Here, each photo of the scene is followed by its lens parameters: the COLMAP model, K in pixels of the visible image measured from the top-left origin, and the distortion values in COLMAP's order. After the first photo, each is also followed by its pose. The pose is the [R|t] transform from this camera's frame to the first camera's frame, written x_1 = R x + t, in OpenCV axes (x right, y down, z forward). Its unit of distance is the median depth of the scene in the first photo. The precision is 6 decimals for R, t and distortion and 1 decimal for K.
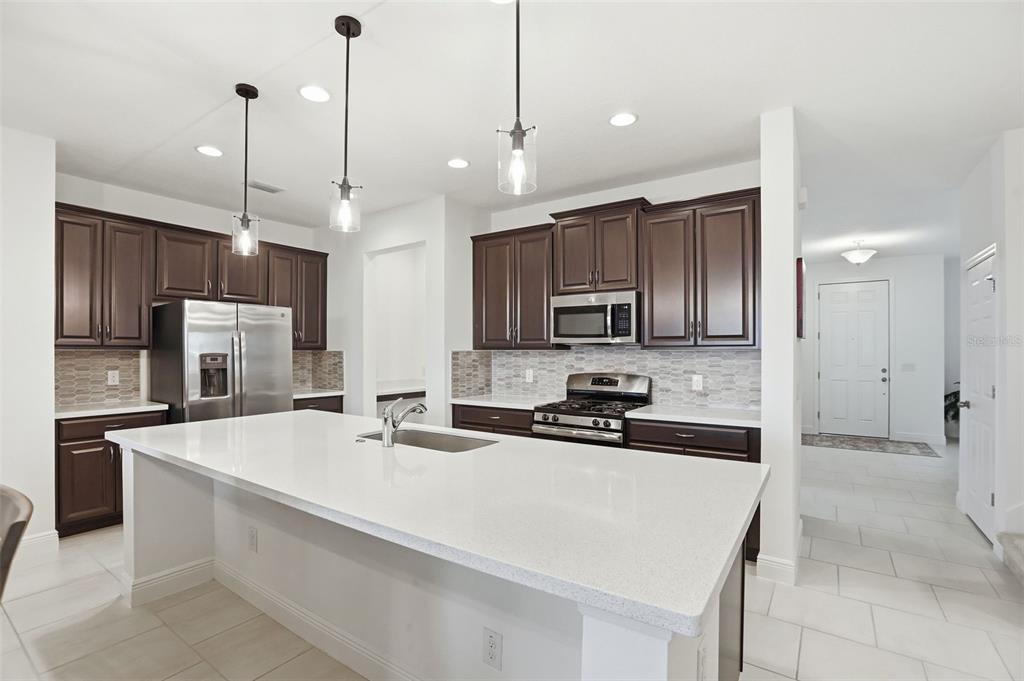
lens RADIAL K [[475.7, 0, 515.2], [0, 475.7, 351.7], [0, 0, 1]] dist [-0.016473, 0.005118]
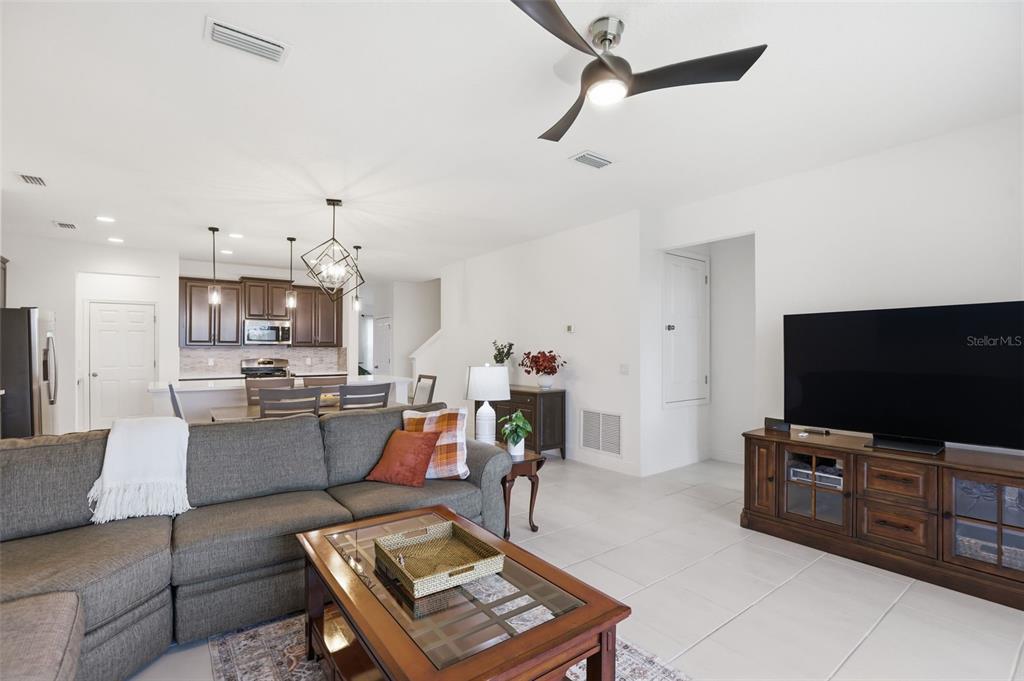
lens RADIAL K [[475.7, 0, 505.6], [0, 475.7, 346.9], [0, 0, 1]] dist [-0.016473, 0.005118]
pose [[0.339157, 0.005127, 0.940716, -1.401563], [-0.000466, 0.999986, -0.005282, 0.005770], [-0.940730, 0.001353, 0.339154, -0.673260]]
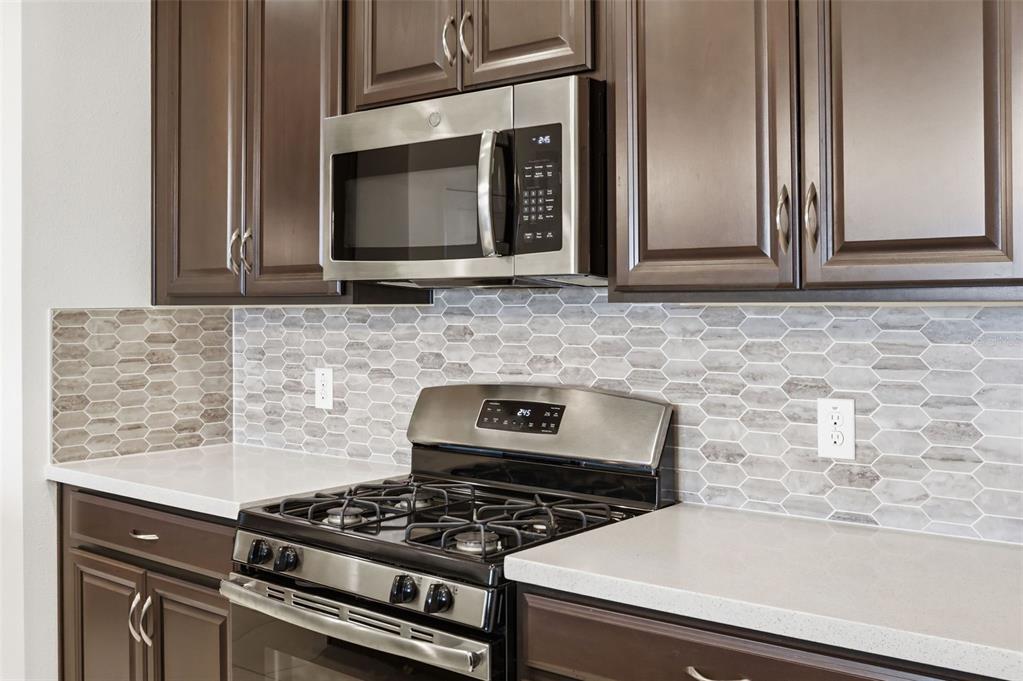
lens RADIAL K [[1037.1, 0, 498.4], [0, 1037.1, 296.4], [0, 0, 1]] dist [-0.048405, 0.000000]
pose [[0.994821, -0.006130, -0.101461, 0.241531], [0.005193, 0.999941, -0.009502, -0.002036], [0.101513, 0.008926, 0.994794, 0.396453]]
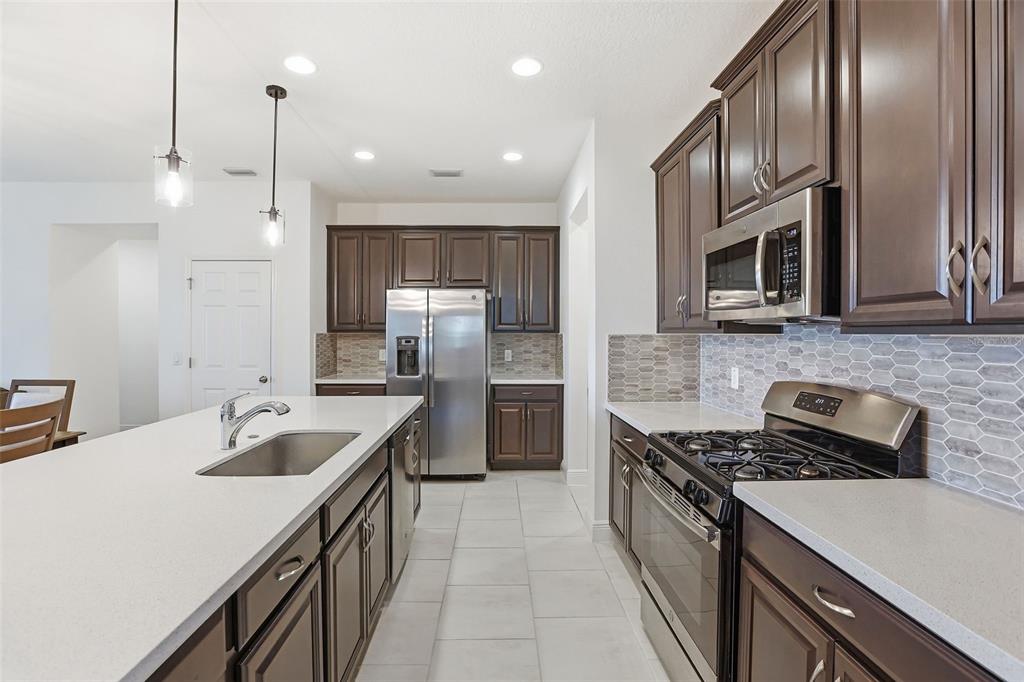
lens RADIAL K [[475.7, 0, 521.1], [0, 475.7, 338.0], [0, 0, 1]] dist [-0.016473, 0.005118]
pose [[0.600466, 0.008739, -0.799602, 0.385238], [-0.002759, 0.999957, 0.008857, -0.002881], [0.799645, -0.003113, 0.600464, 0.510649]]
